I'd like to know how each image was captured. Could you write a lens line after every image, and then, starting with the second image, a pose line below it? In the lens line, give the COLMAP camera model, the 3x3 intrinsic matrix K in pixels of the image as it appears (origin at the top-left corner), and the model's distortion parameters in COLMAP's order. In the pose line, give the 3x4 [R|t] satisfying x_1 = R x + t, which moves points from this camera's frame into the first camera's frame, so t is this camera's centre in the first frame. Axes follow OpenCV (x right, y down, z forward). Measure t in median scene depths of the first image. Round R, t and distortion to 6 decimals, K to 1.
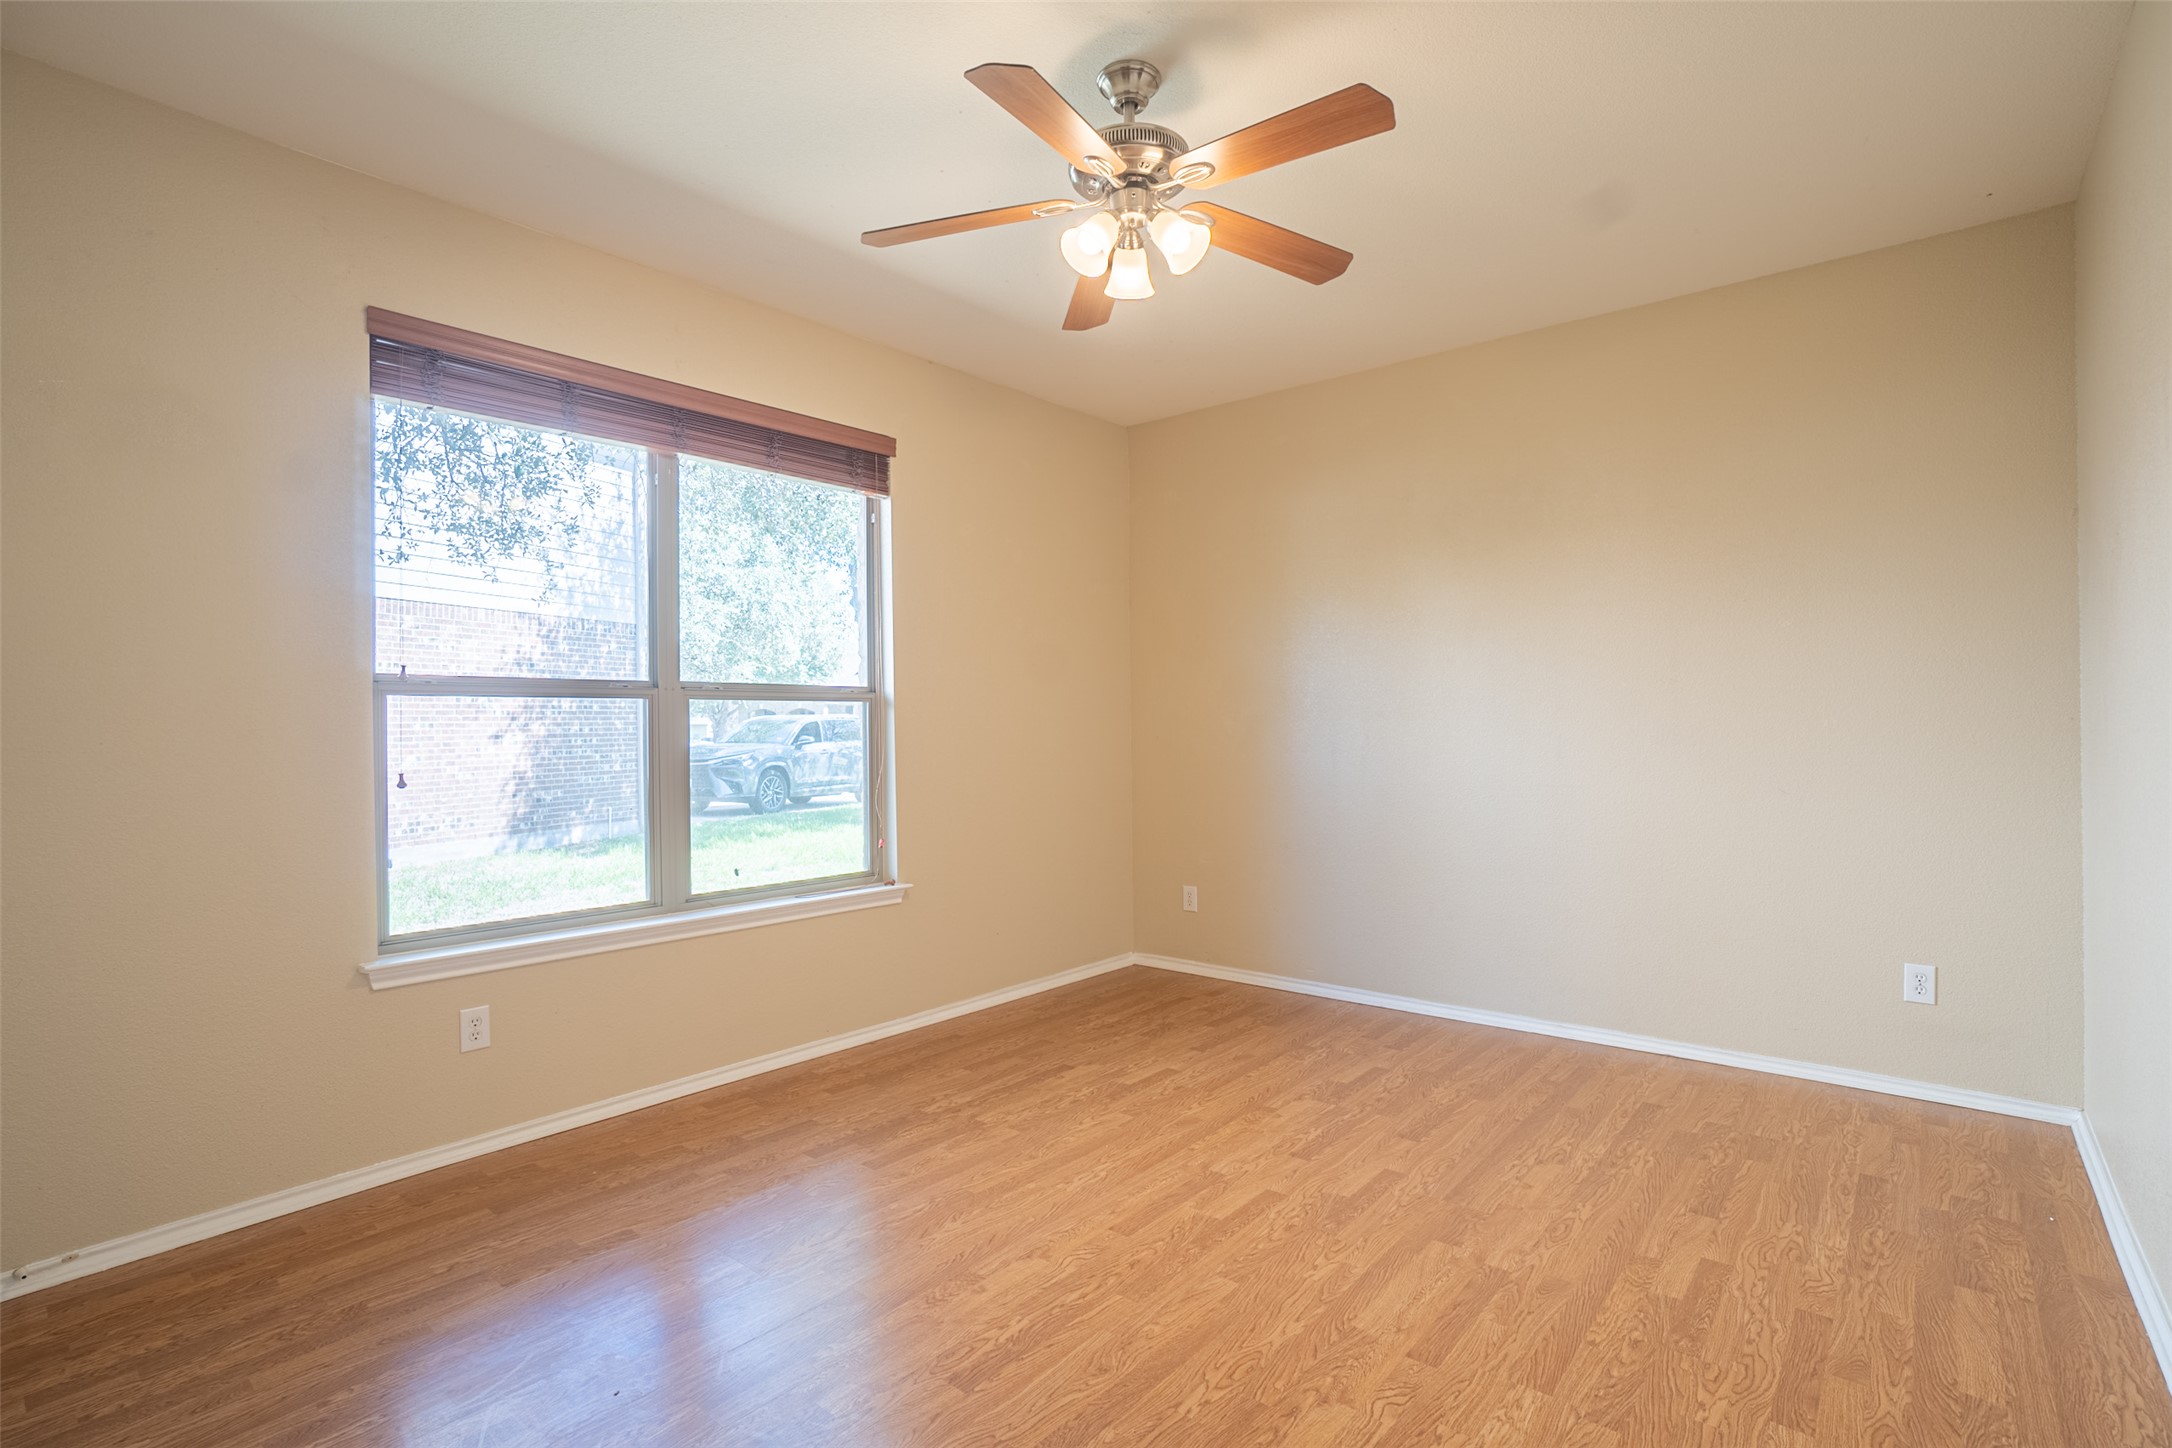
lens RADIAL K [[1022.5, 0, 1090.7], [0, 1022.5, 719.9], [0, 0, 1]] dist [-0.056131, 0.023528]
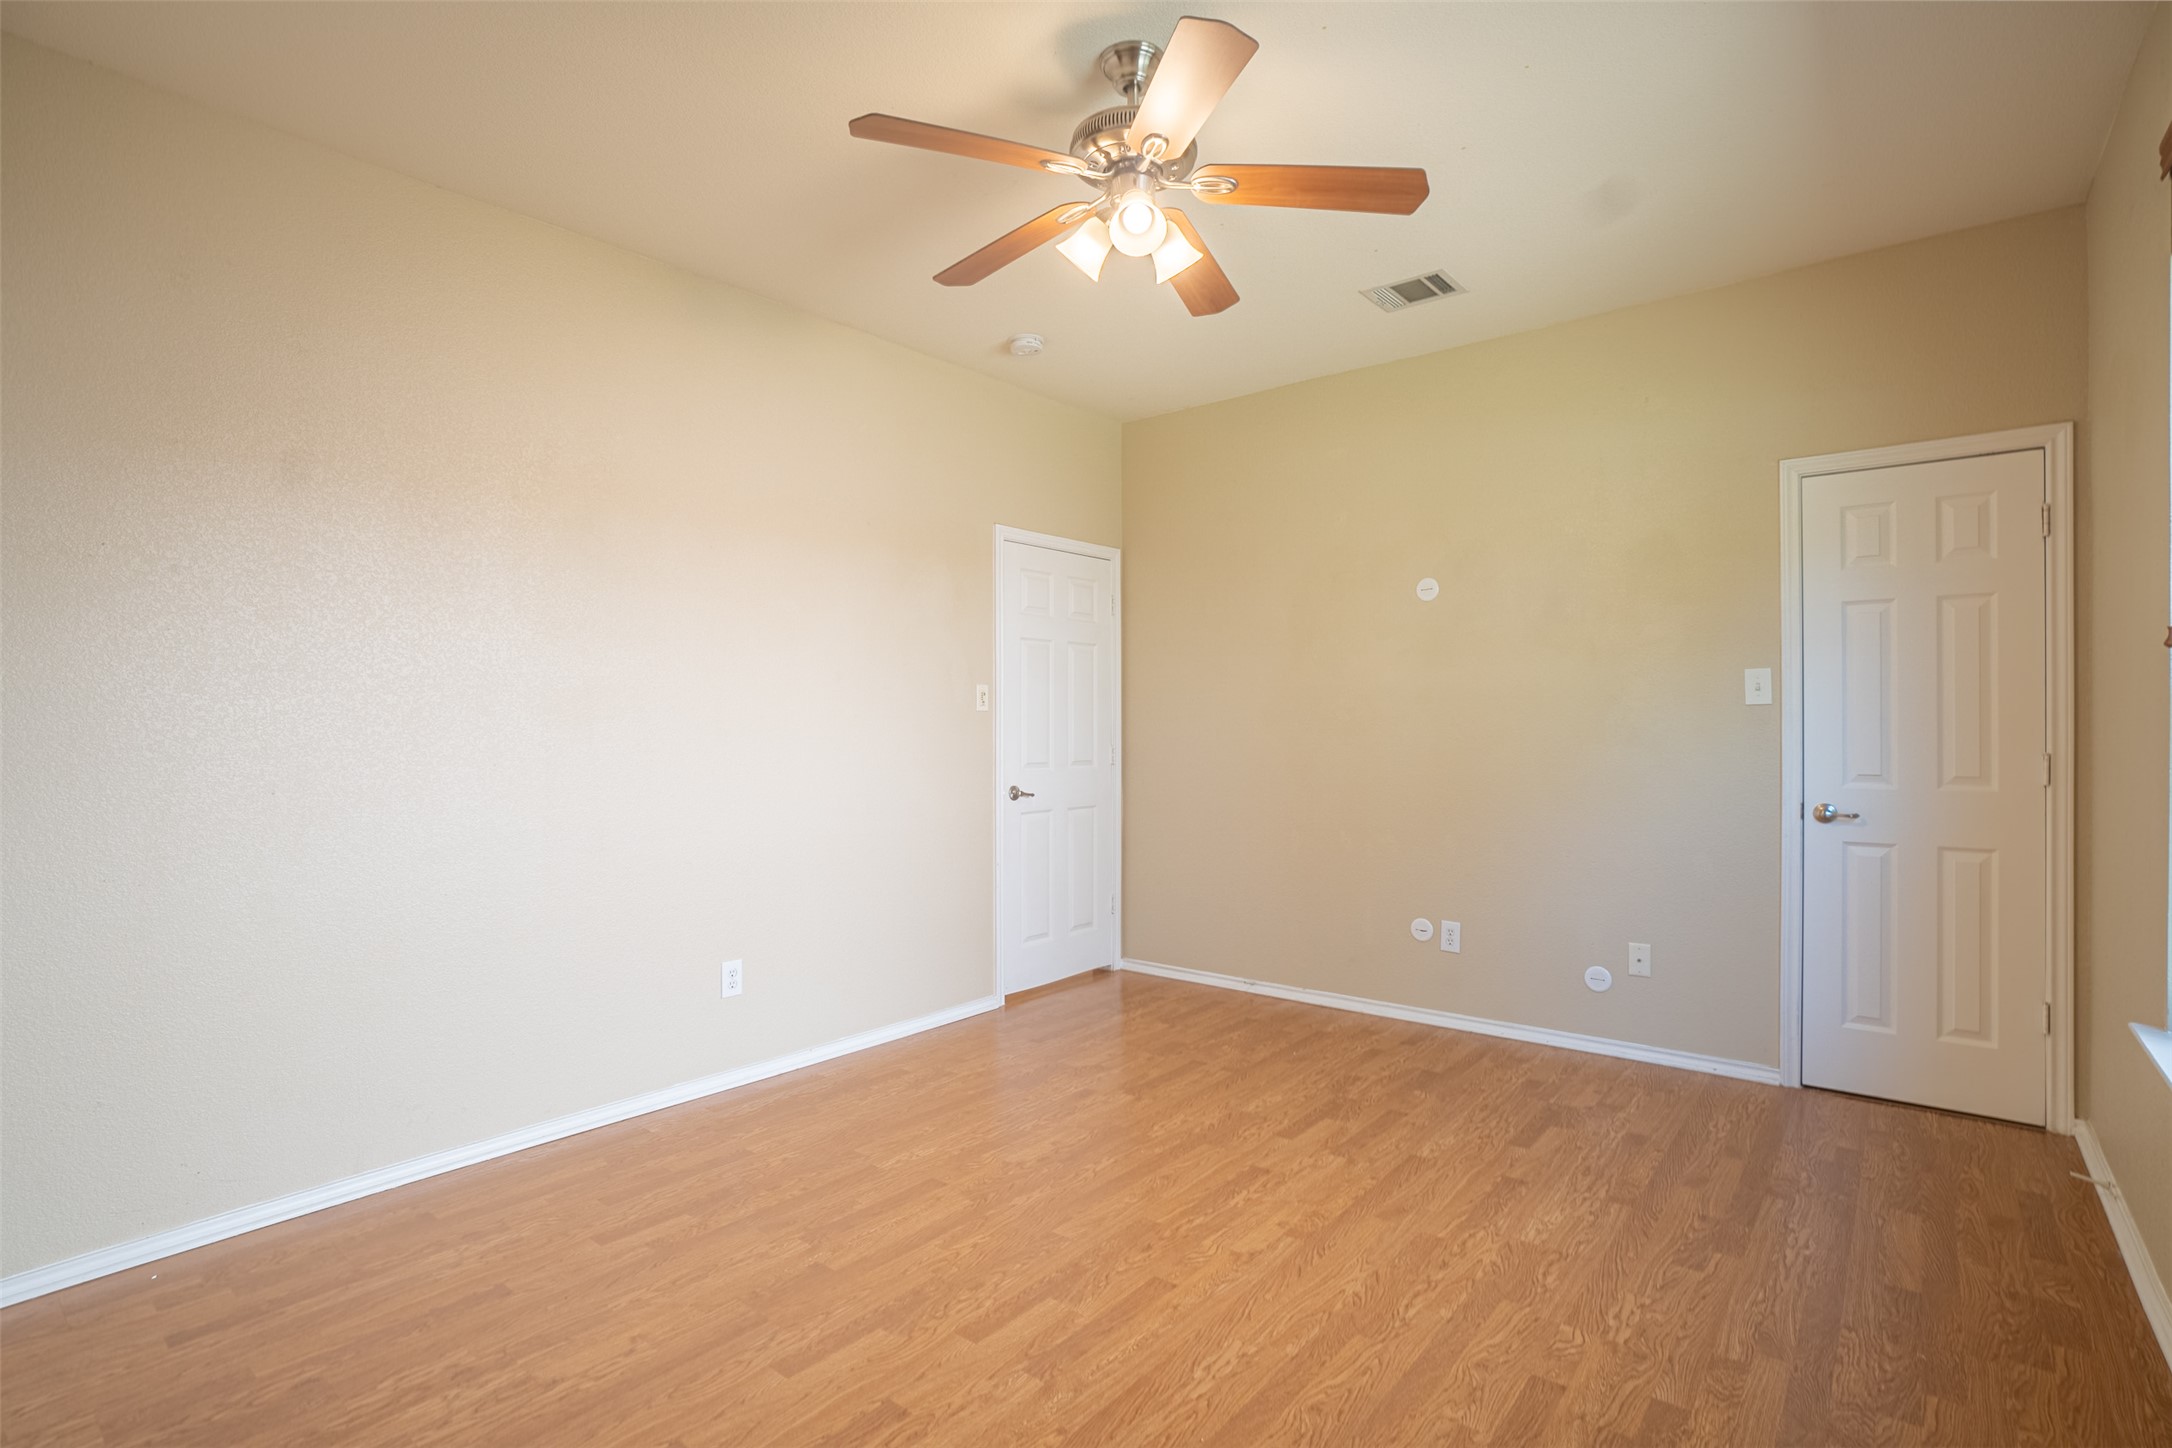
lens RADIAL K [[1022.5, 0, 1090.7], [0, 1022.5, 719.9], [0, 0, 1]] dist [-0.056131, 0.023528]
pose [[-0.999817, 0.014804, -0.012103, 0.098758], [0.014857, 0.999880, -0.004359, 0.001802], [0.012037, -0.004538, -0.999917, 1.903687]]
